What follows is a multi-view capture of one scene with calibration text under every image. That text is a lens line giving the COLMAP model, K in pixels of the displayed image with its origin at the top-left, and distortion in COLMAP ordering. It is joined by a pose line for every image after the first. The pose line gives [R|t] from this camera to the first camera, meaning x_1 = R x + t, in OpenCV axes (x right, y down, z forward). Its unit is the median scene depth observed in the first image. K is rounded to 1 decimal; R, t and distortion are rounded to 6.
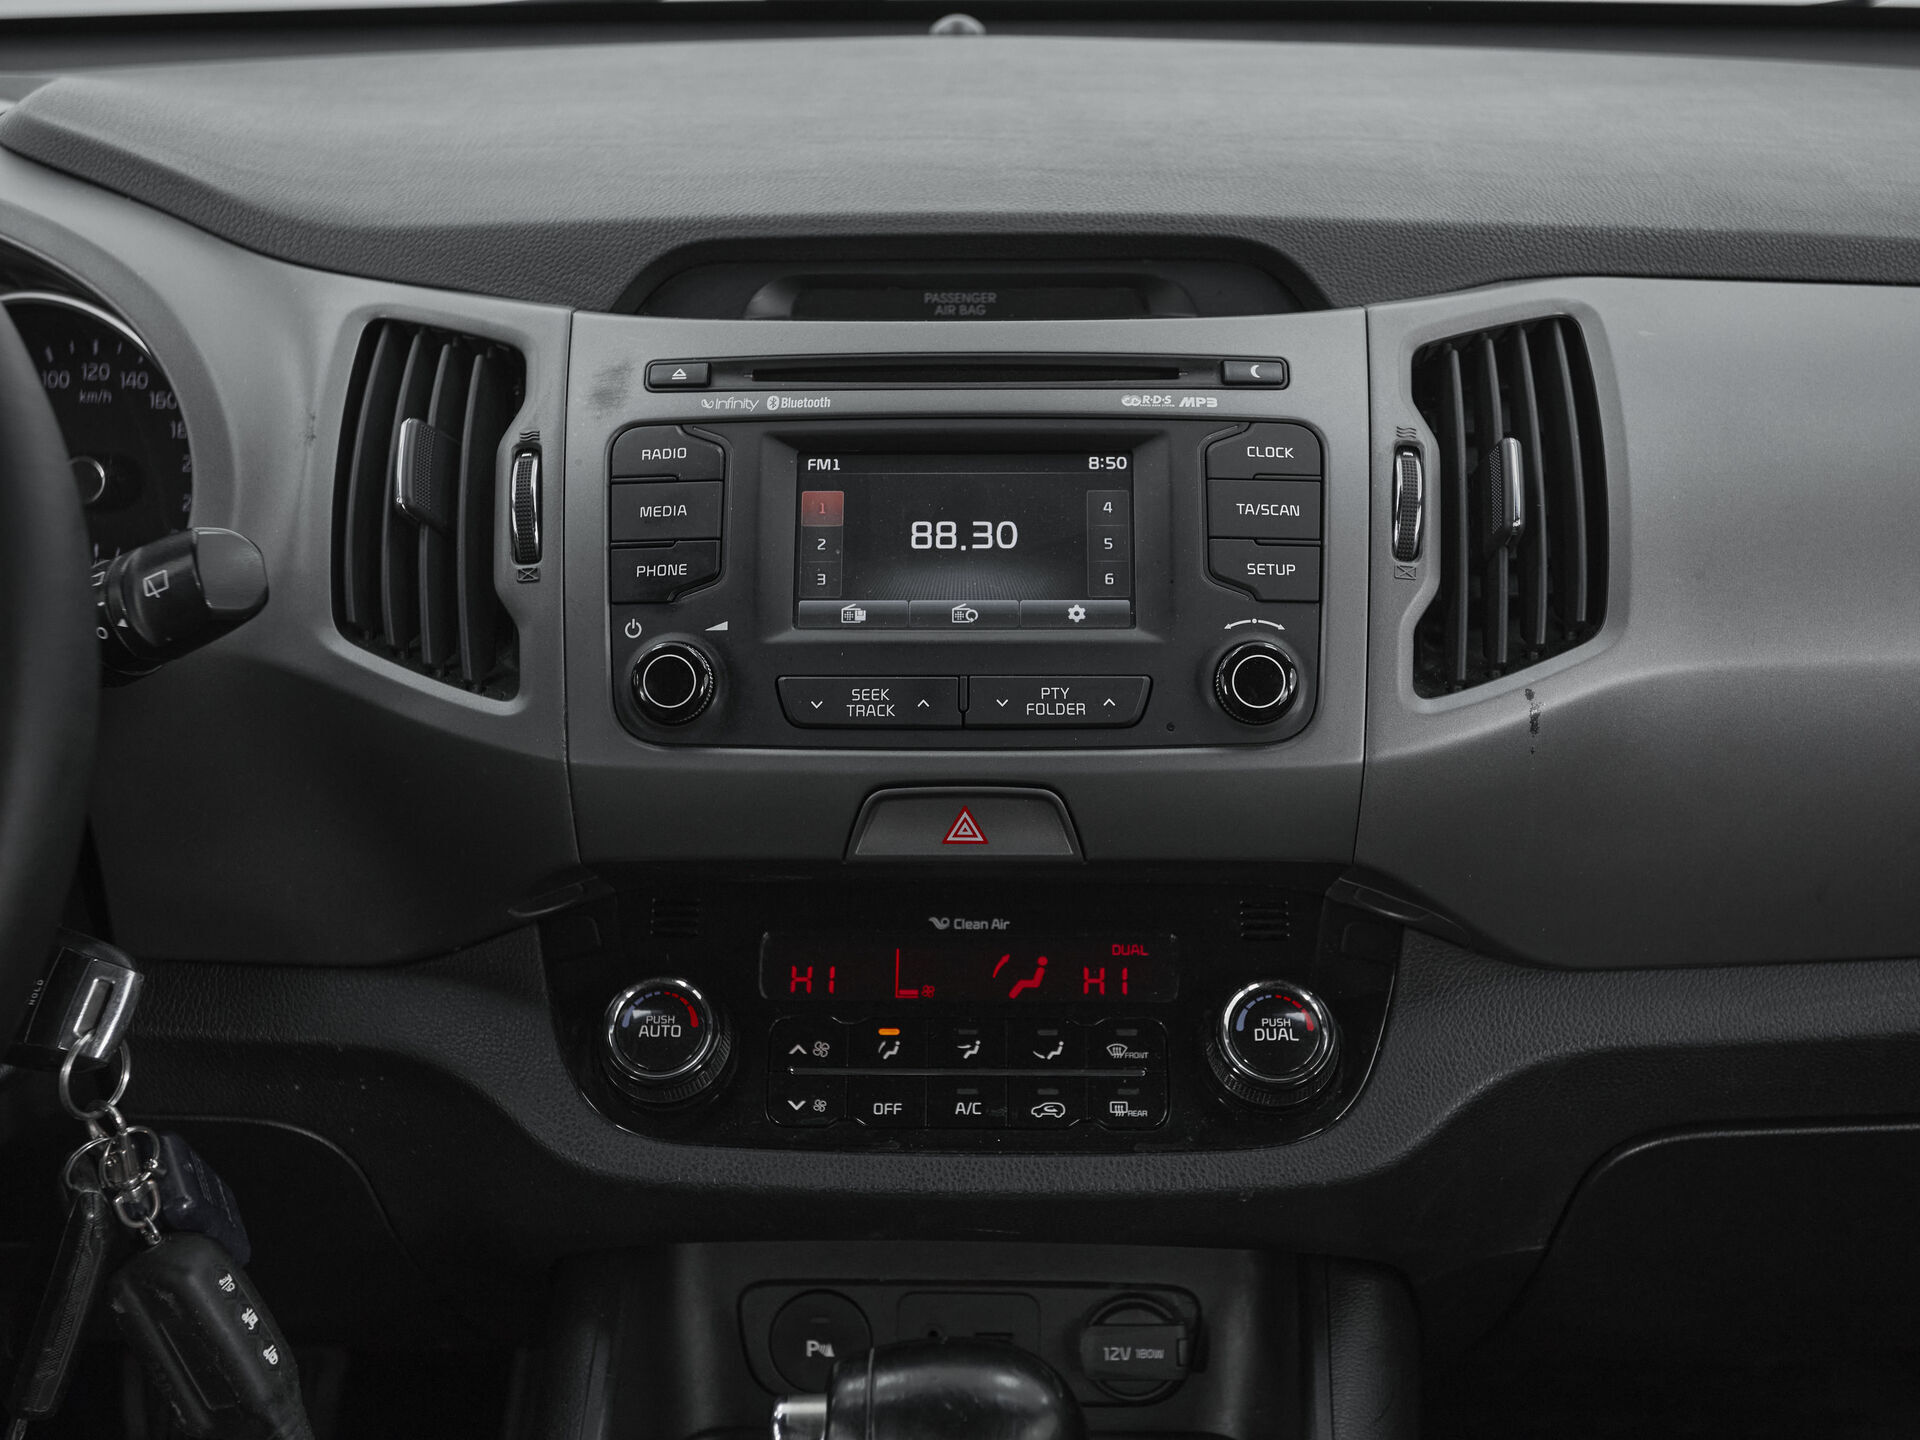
lens RADIAL K [[2349.7, 0, 951.9], [0, 2349.7, 720.1], [0, 0, 1]] dist [0.007966, 0.088536]
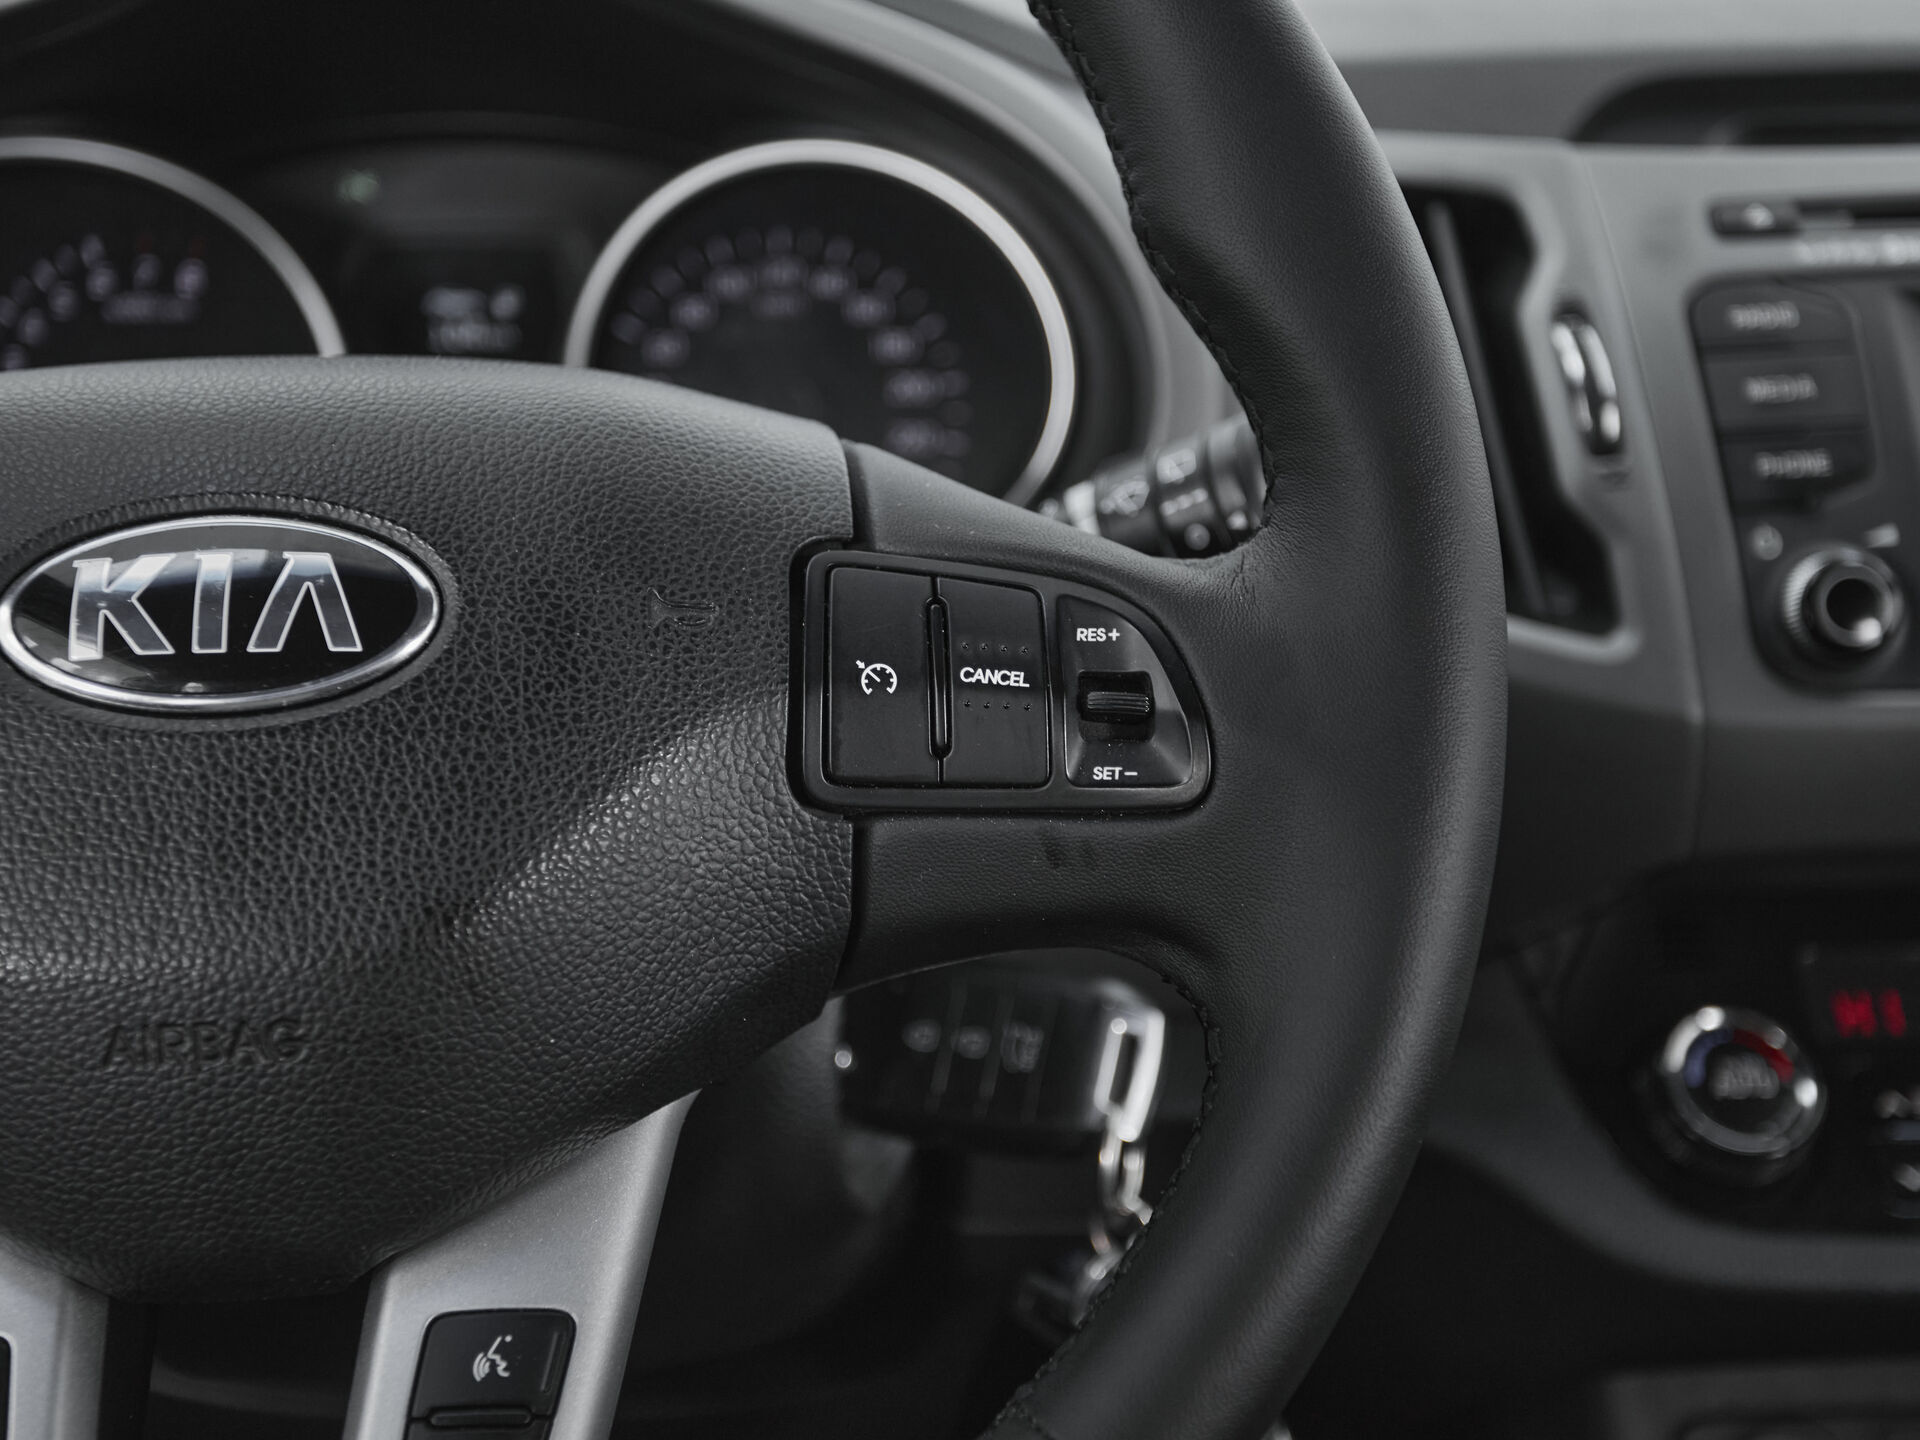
lens RADIAL K [[2349.7, 0, 951.9], [0, 2349.7, 720.1], [0, 0, 1]] dist [0.007966, 0.088536]
pose [[0.995863, -0.021307, 0.088332, -0.448834], [0.025499, 0.998588, -0.046598, 0.045131], [-0.087215, 0.048657, 0.995001, 0.268589]]
